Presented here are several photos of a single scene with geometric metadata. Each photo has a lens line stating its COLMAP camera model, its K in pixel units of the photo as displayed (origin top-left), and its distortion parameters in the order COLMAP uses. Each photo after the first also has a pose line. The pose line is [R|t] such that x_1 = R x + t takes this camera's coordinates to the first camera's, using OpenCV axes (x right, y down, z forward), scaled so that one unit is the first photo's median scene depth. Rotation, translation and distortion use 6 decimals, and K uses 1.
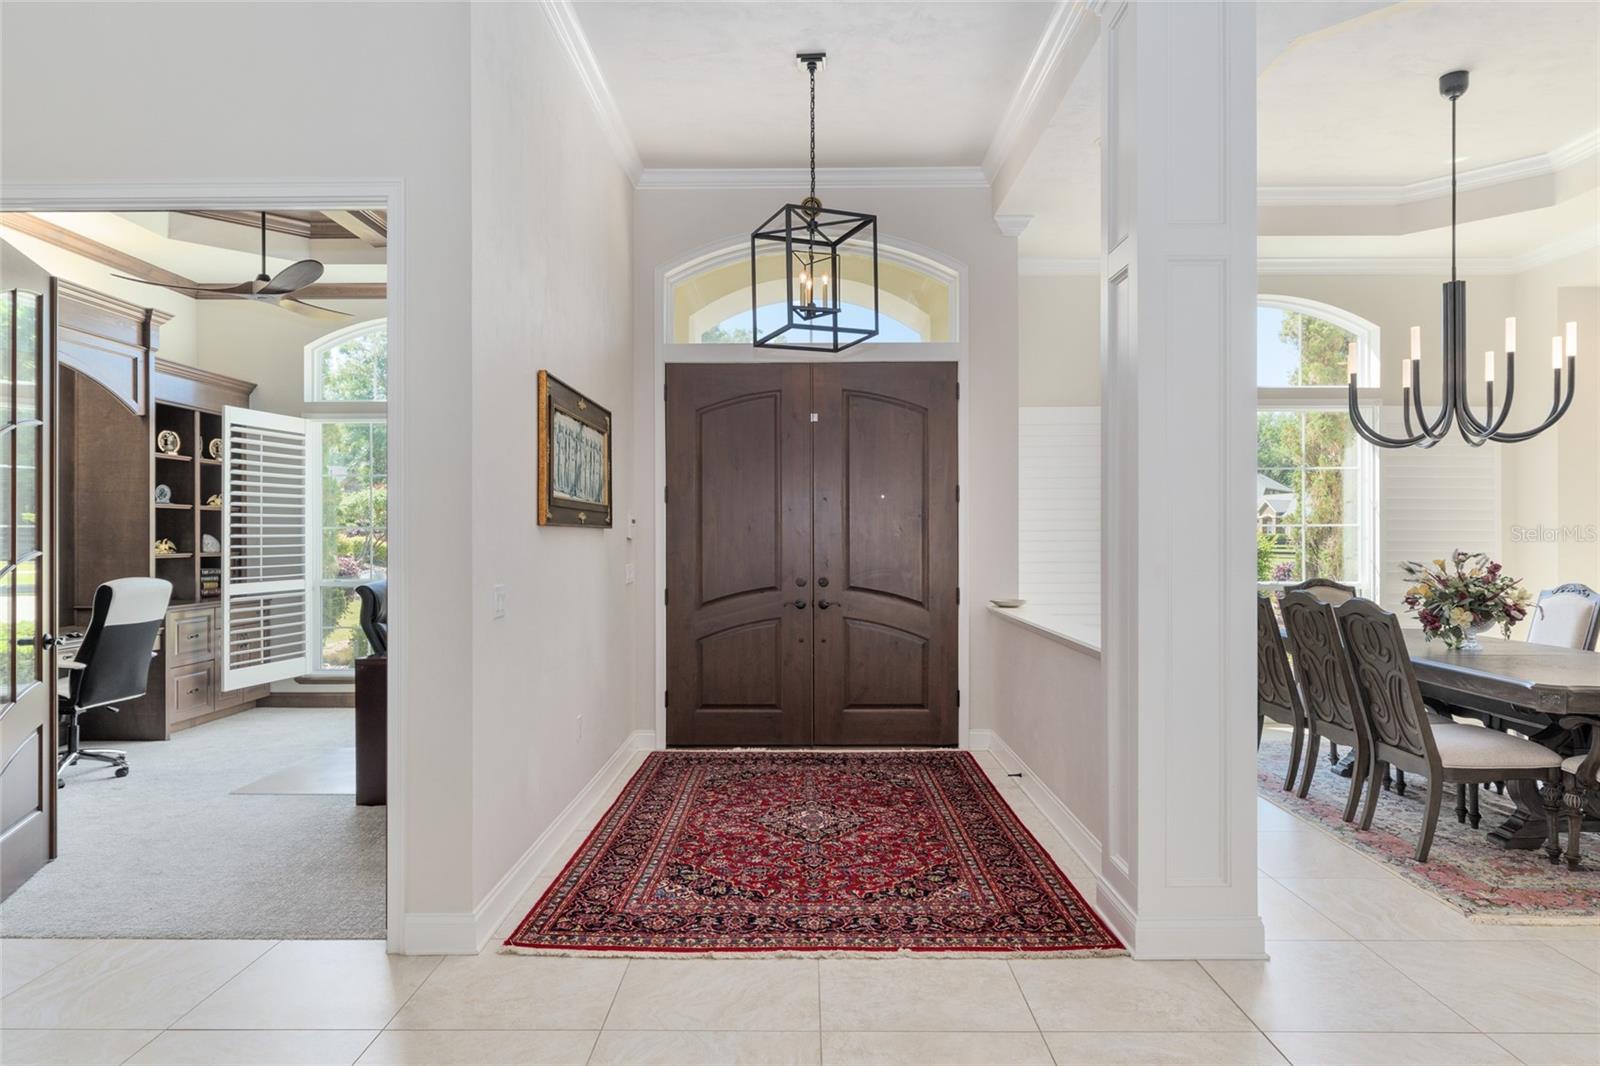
lens RADIAL K [[949.5, 0, 801.8], [0, 949.5, 533.5], [0, 0, 1]] dist [0.002952, 0.000569]
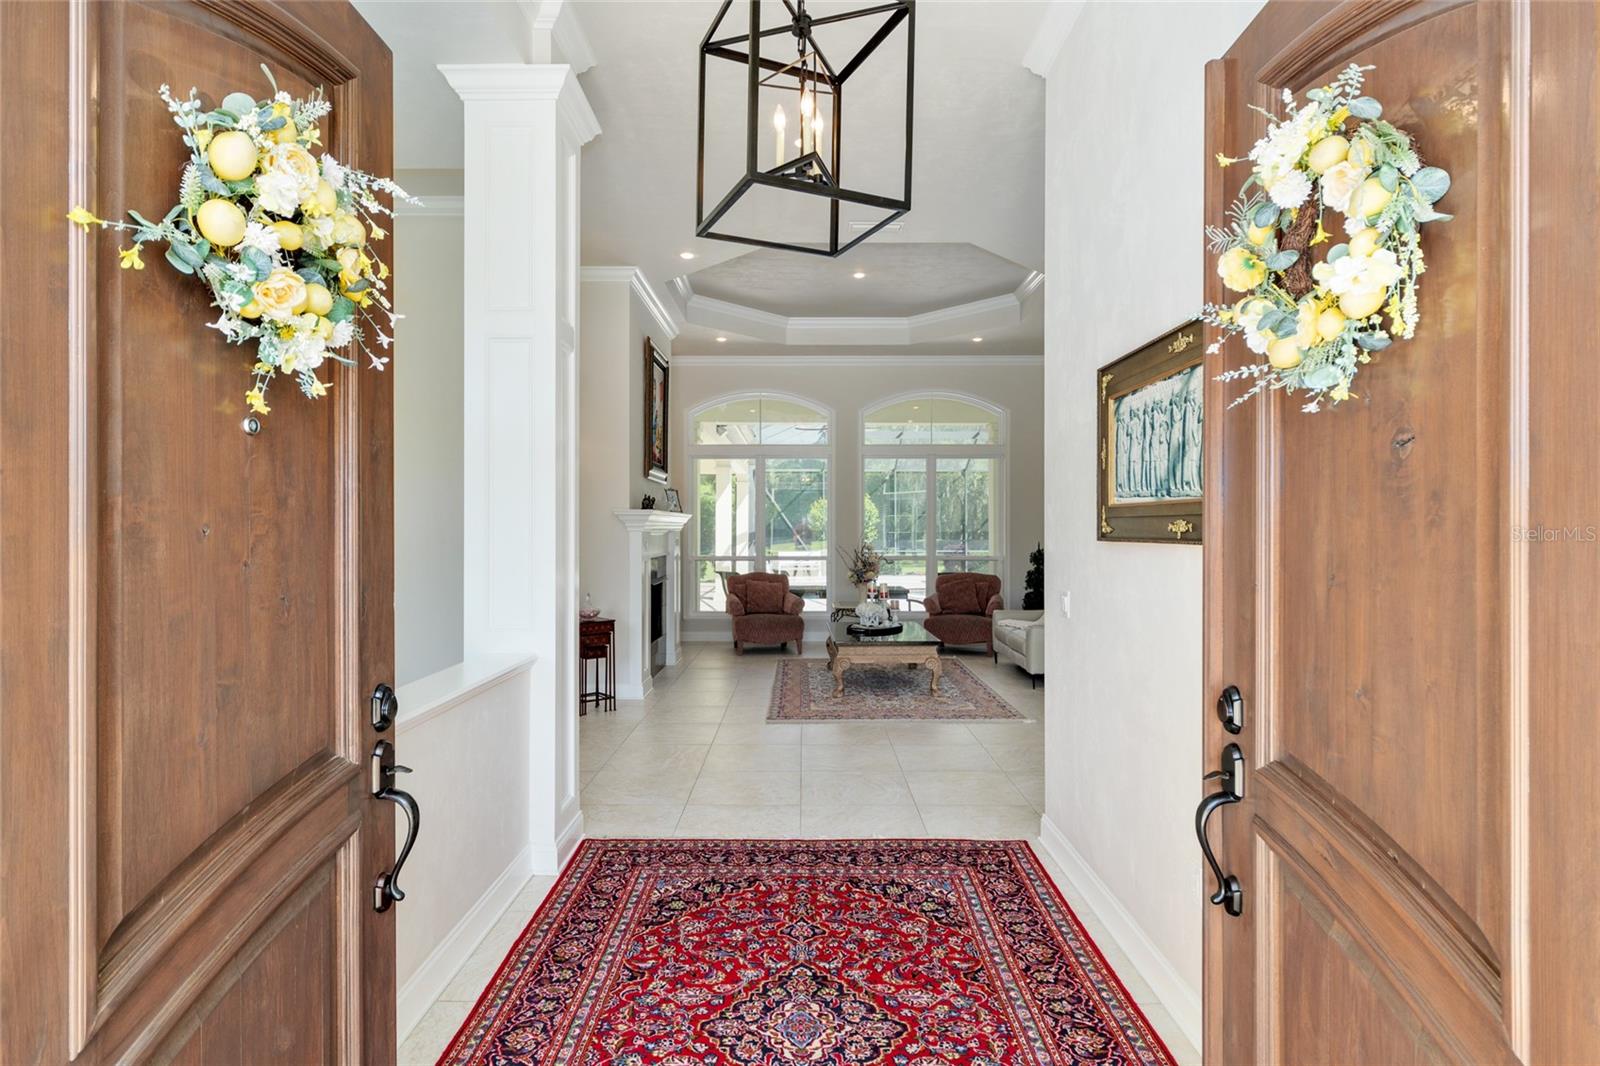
lens RADIAL K [[829.5, 0, 800.5], [0, 829.5, 531.8], [0, 0, 1]] dist [0.000022, 0.000002]
pose [[-0.999997, 0.002040, -0.001502, 0.014878], [0.002040, 0.999998, 0.000414, -0.017887], [0.001503, 0.000411, -0.999999, 1.847832]]
